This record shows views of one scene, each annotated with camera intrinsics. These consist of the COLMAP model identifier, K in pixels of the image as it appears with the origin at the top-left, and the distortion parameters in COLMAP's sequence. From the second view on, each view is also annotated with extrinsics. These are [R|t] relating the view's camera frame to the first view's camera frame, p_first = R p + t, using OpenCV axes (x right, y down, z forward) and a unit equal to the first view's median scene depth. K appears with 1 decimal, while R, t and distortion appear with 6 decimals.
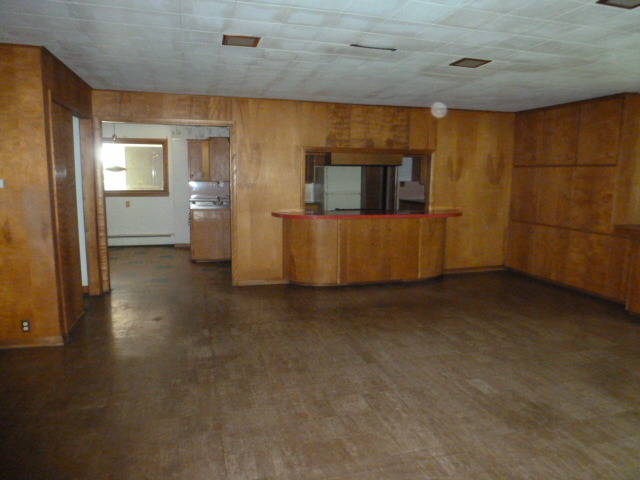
lens RADIAL K [[458.3, 0, 324.2], [0, 458.3, 241.7], [0, 0, 1]] dist [-0.045643, 0.002188]
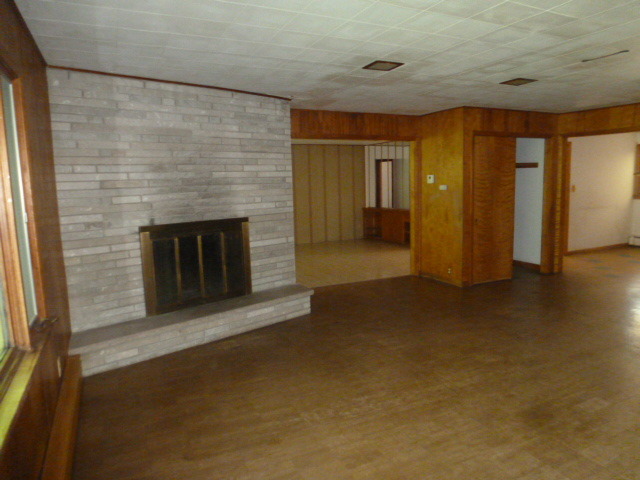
lens RADIAL K [[458.3, 0, 324.2], [0, 458.3, 241.7], [0, 0, 1]] dist [-0.045643, 0.002188]
pose [[0.151070, 0.105228, -0.982906, 0.879548], [-0.119171, 0.989005, 0.087565, -0.017921], [0.981313, 0.103906, 0.161949, 0.221046]]
